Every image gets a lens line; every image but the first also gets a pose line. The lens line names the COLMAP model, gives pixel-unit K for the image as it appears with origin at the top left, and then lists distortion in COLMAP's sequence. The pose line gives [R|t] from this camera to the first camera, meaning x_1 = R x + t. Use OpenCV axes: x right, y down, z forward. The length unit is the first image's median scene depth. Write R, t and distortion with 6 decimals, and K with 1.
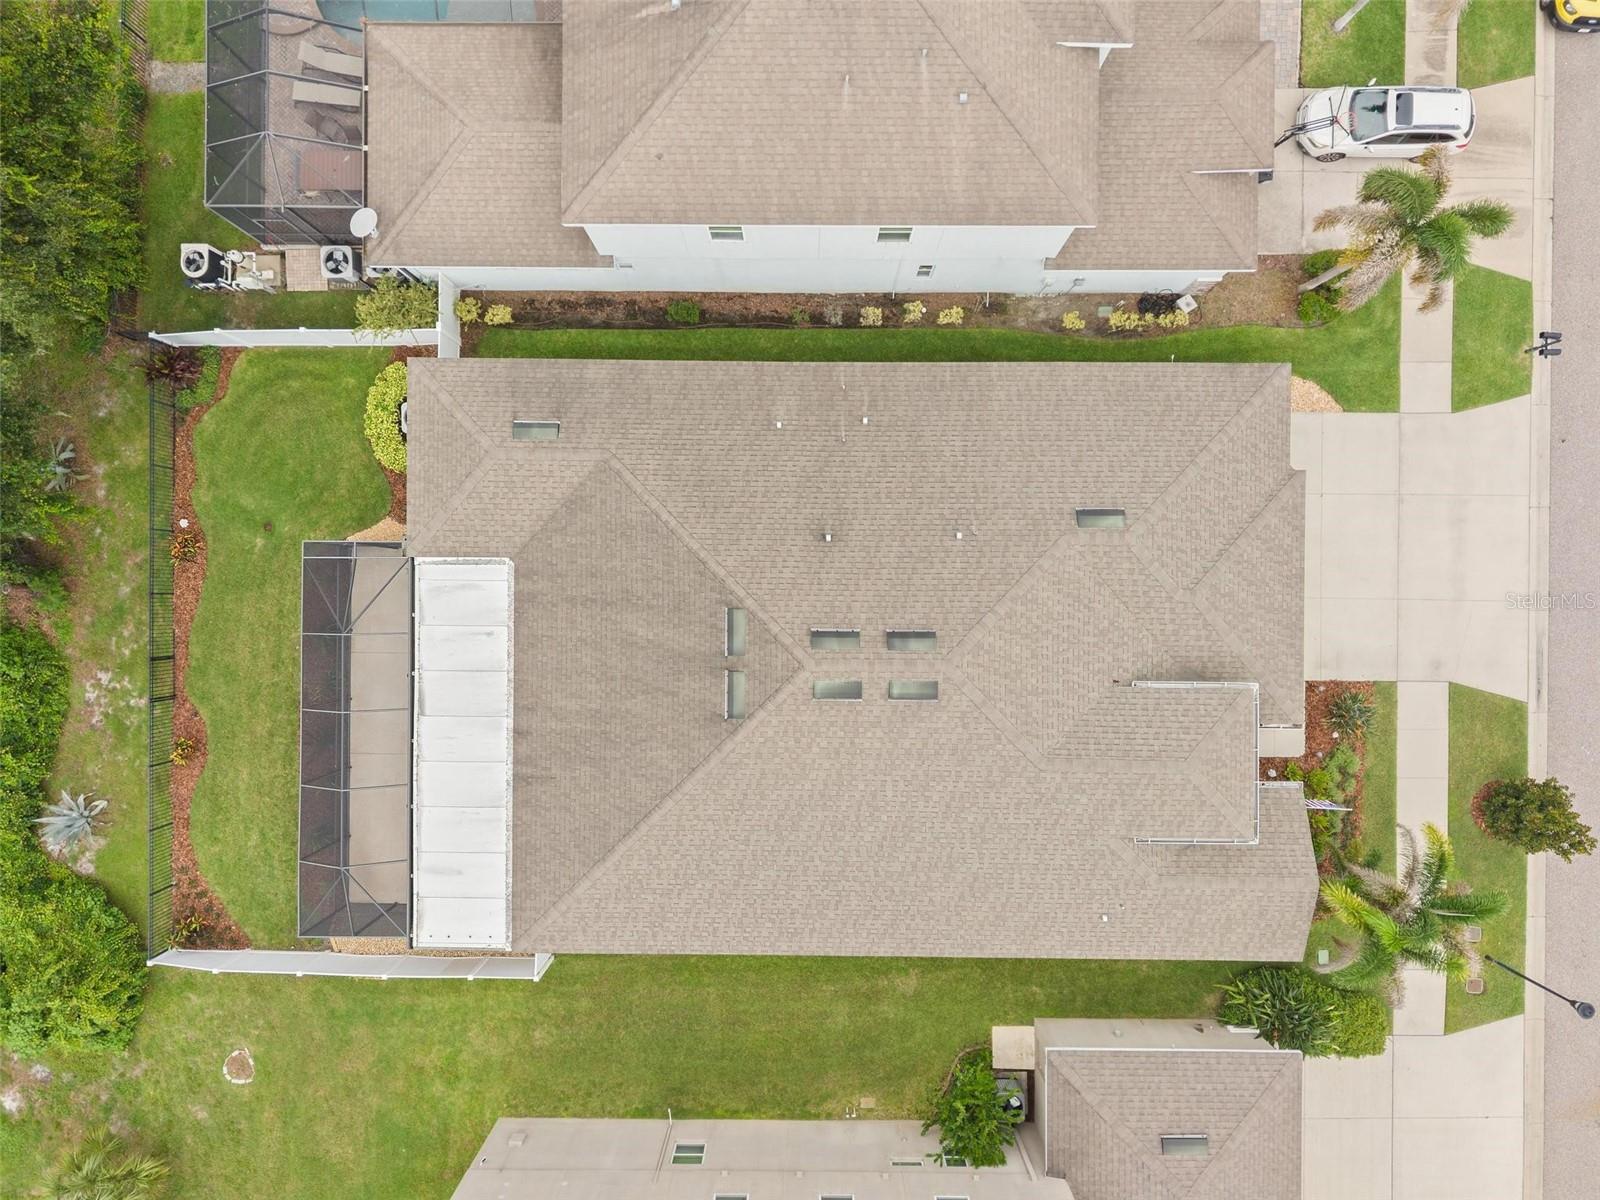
lens RADIAL K [[1090.1, 0, 800.0], [0, 1090.1, 600.0], [0, 0, 1]] dist [-0.003445, -0.001121]
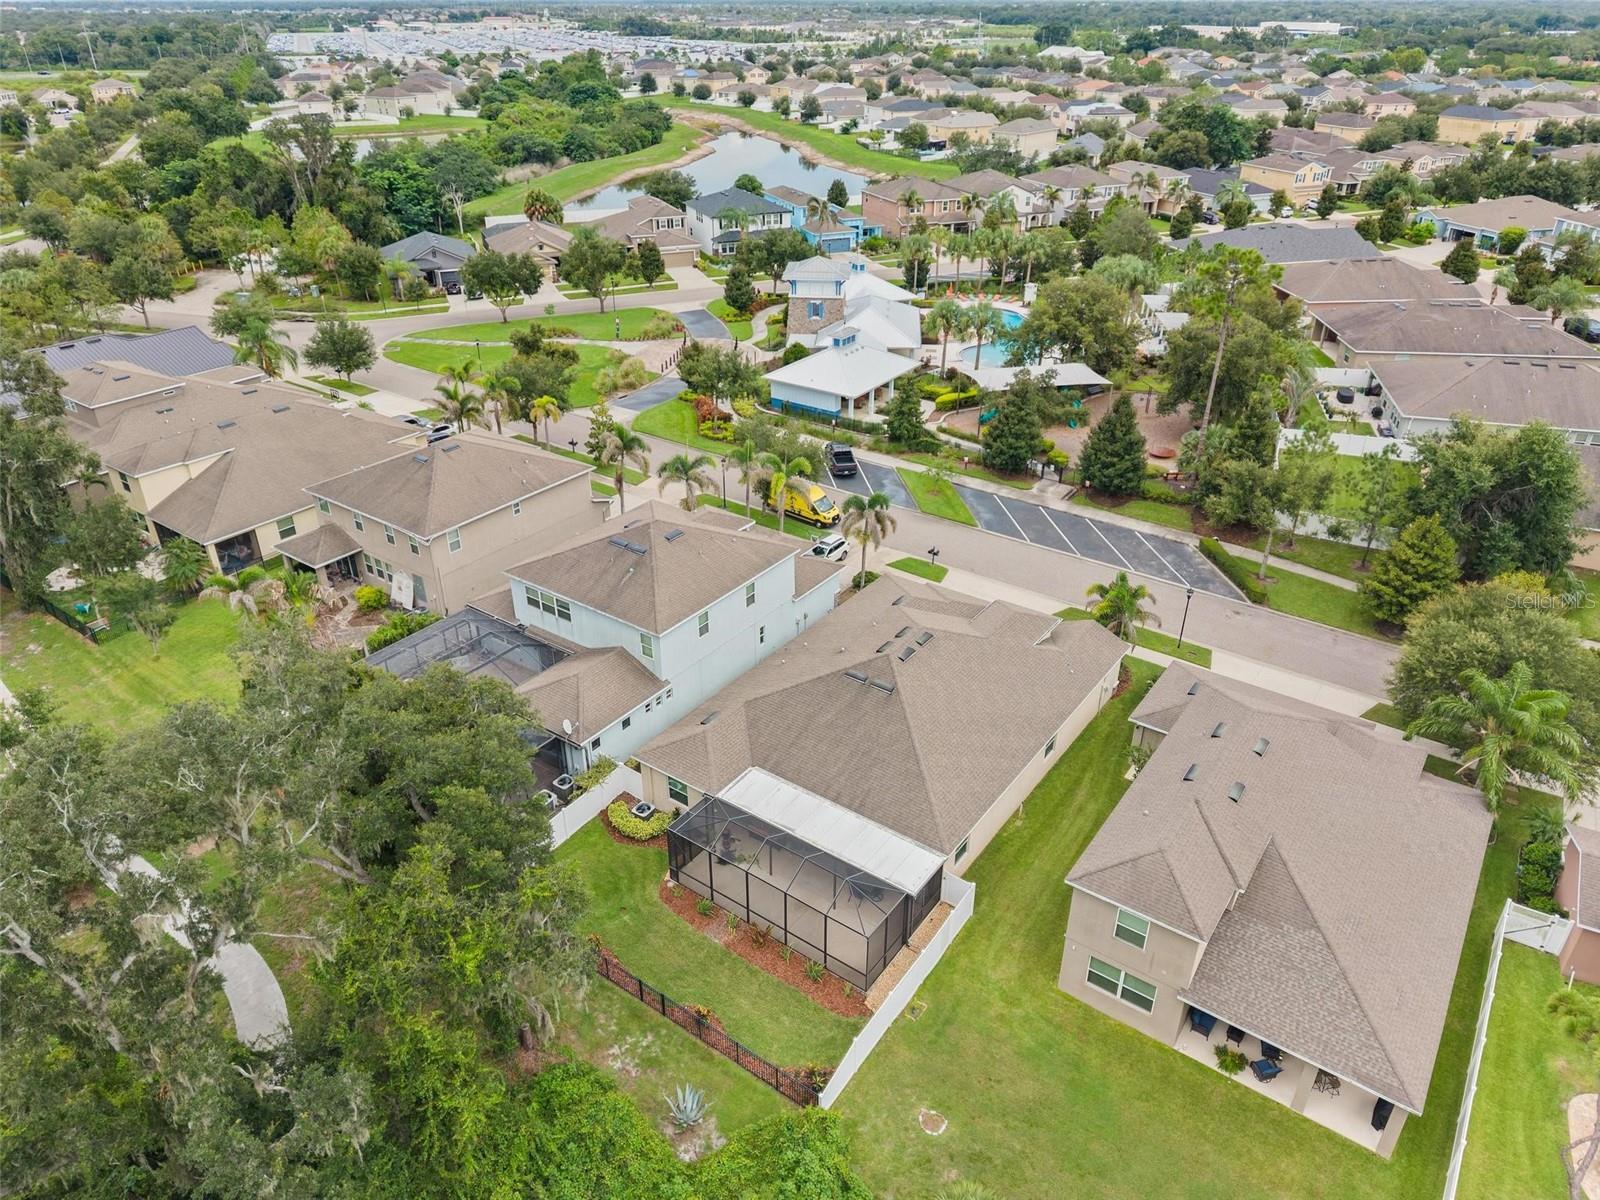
lens RADIAL K [[1070.6, 0, 800.0], [0, 1070.6, 600.0], [0, 0, 1]] dist [0.022906, -0.022132]
pose [[0.579557, -0.396989, 0.711698, -1.260230], [0.814932, 0.282583, -0.505997, 0.775409], [-0.000239, 0.873239, 0.487292, -0.086180]]
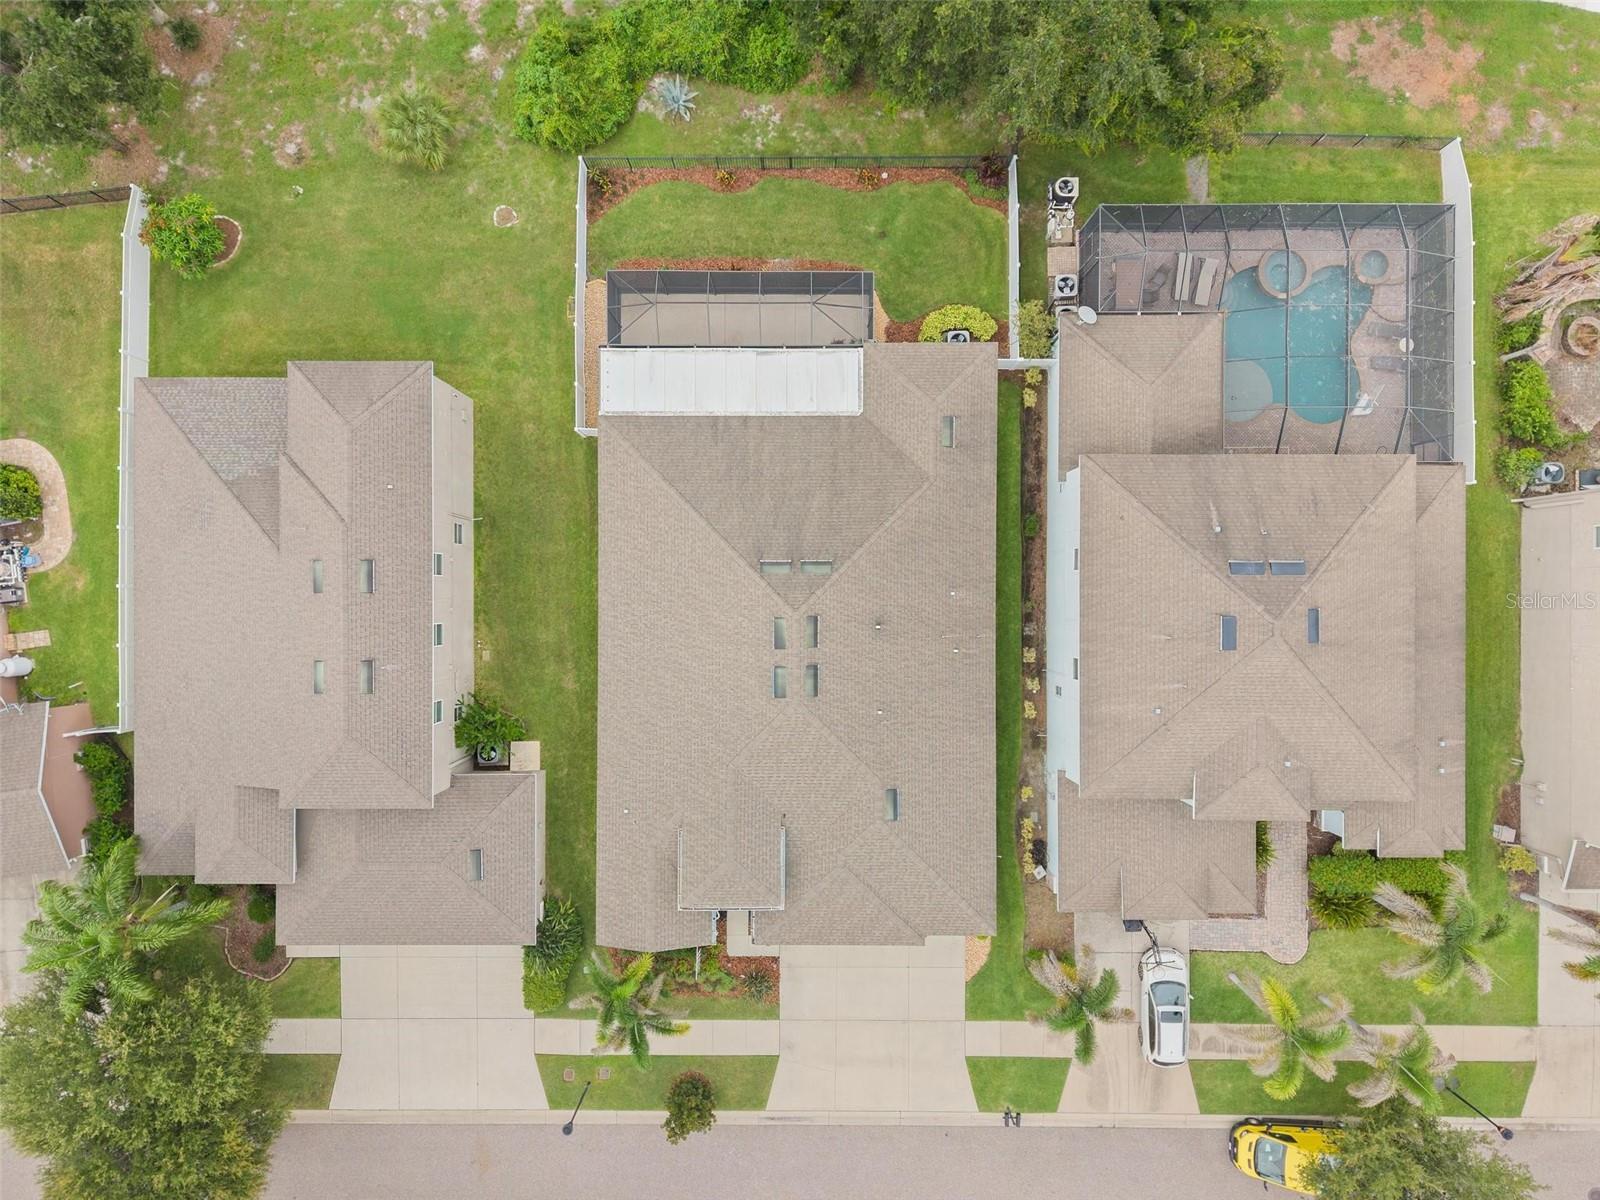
lens RADIAL K [[1070.6, 0, 800.0], [0, 1070.6, 600.0], [0, 0, 1]] dist [0.022906, -0.022132]
pose [[0.005185, 0.999967, 0.006328, -0.018526], [-0.999982, 0.005166, 0.003036, 0.040763], [0.003004, -0.006343, 0.999975, -0.429000]]
